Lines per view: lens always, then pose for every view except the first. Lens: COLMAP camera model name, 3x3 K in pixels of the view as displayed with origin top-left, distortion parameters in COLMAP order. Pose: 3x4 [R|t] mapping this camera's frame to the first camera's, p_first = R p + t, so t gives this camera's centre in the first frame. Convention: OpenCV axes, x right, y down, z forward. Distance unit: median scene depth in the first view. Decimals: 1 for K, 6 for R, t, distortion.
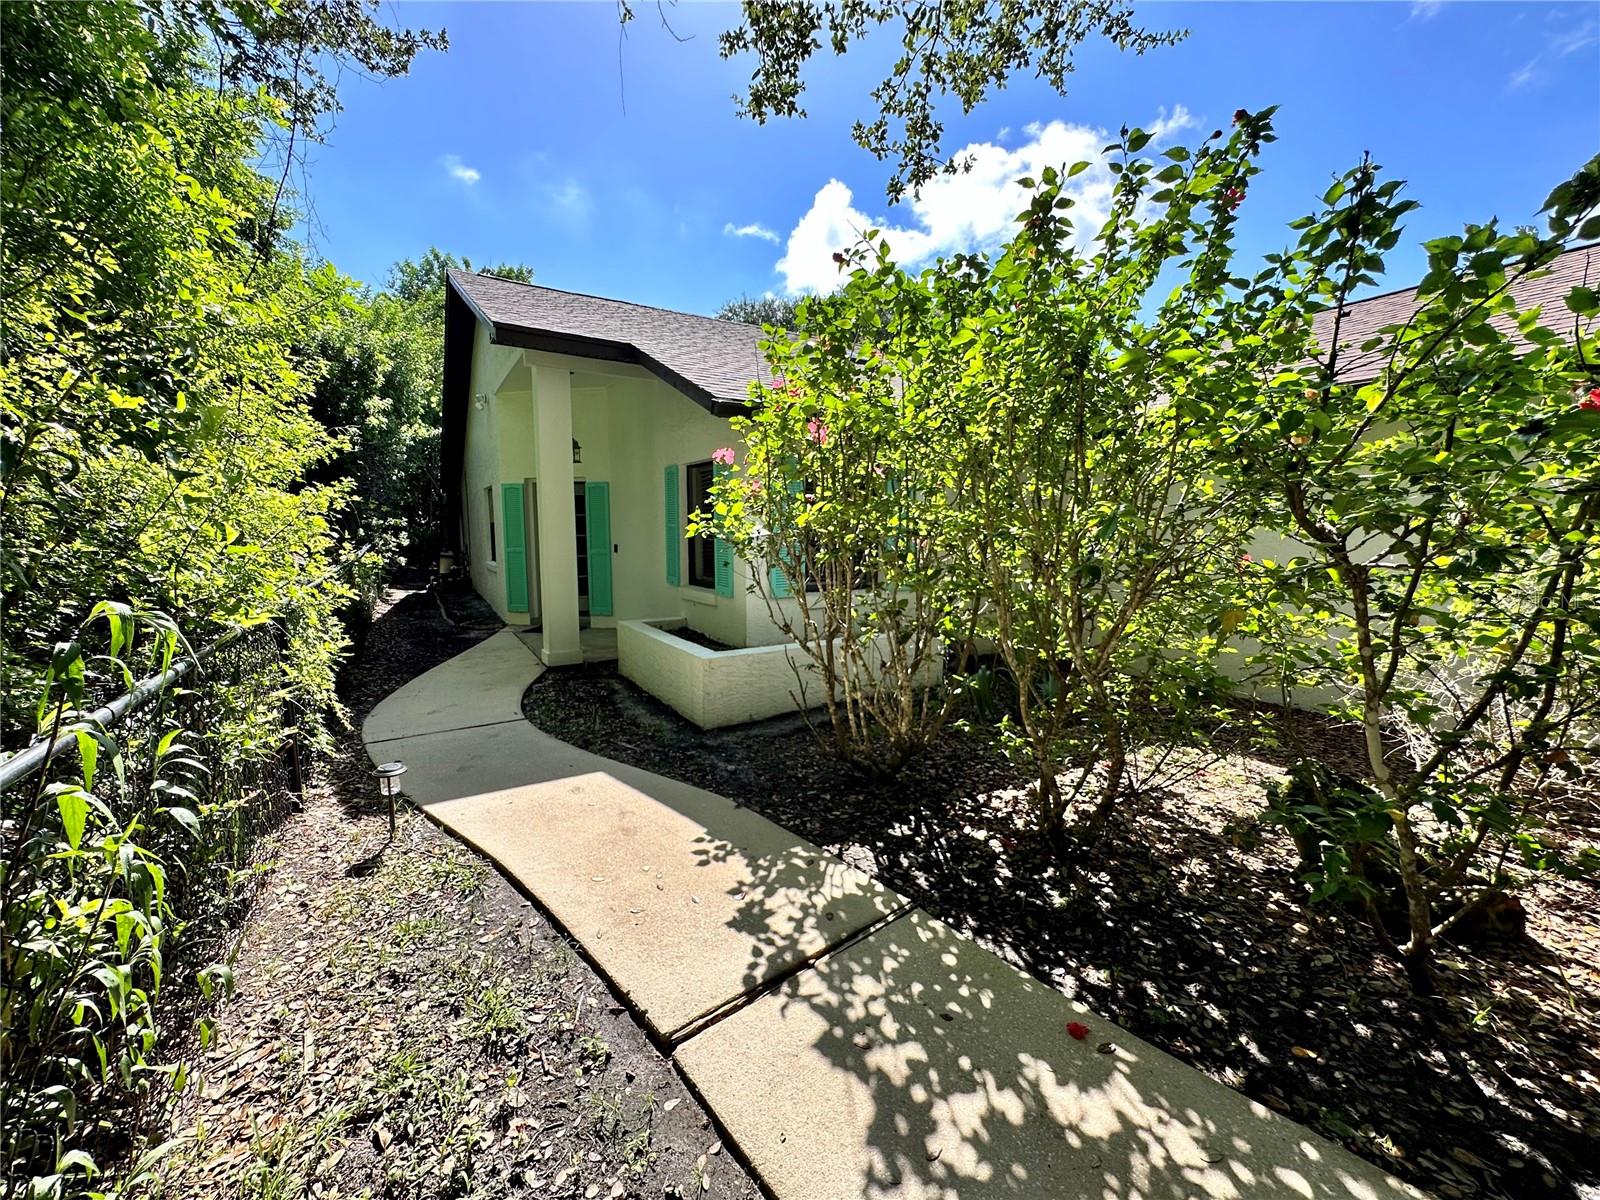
lens RADIAL K [[637.2, 0, 800.0], [0, 637.2, 600.0], [0, 0, 1]] dist [0.001027, 0.000095]
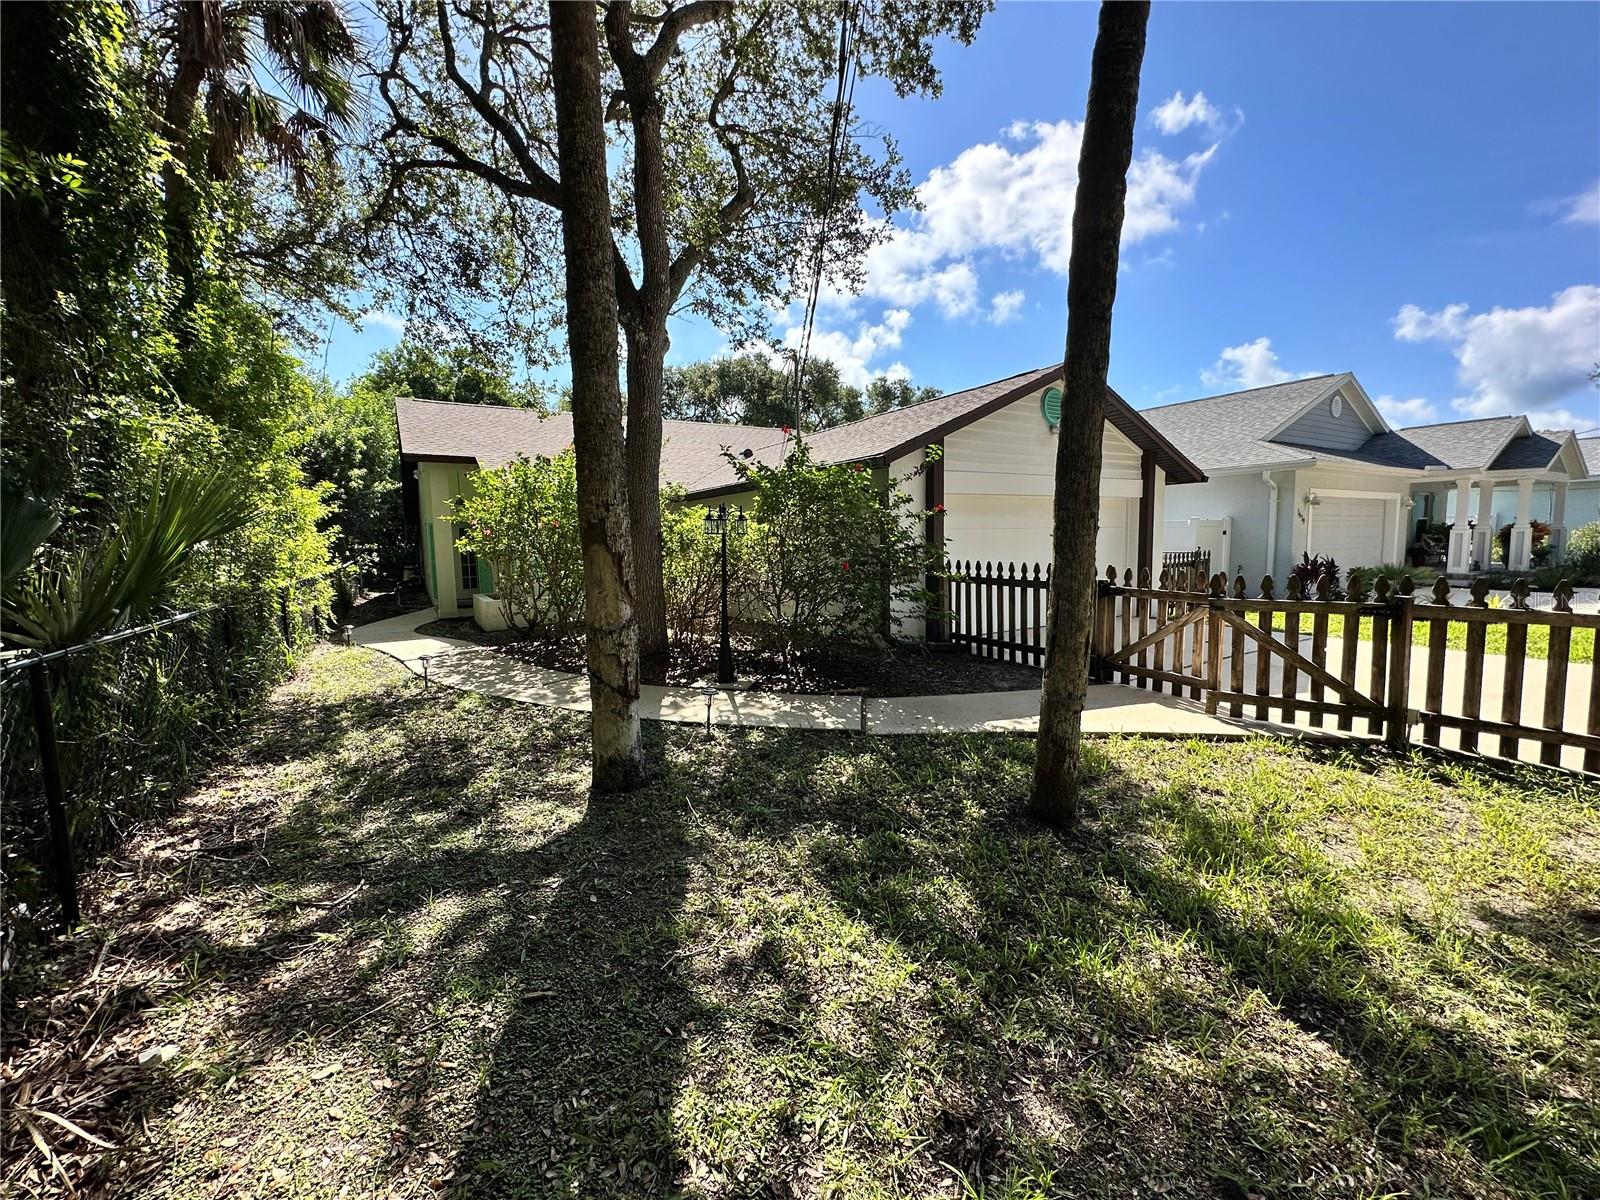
lens RADIAL K [[637.2, 0, 800.0], [0, 637.2, 600.0], [0, 0, 1]] dist [0.001027, 0.000095]
pose [[0.999641, -0.026782, 0.001253, 0.430334], [0.026803, 0.999409, -0.021519, 0.073485], [-0.000676, 0.021545, 0.999768, -0.581621]]
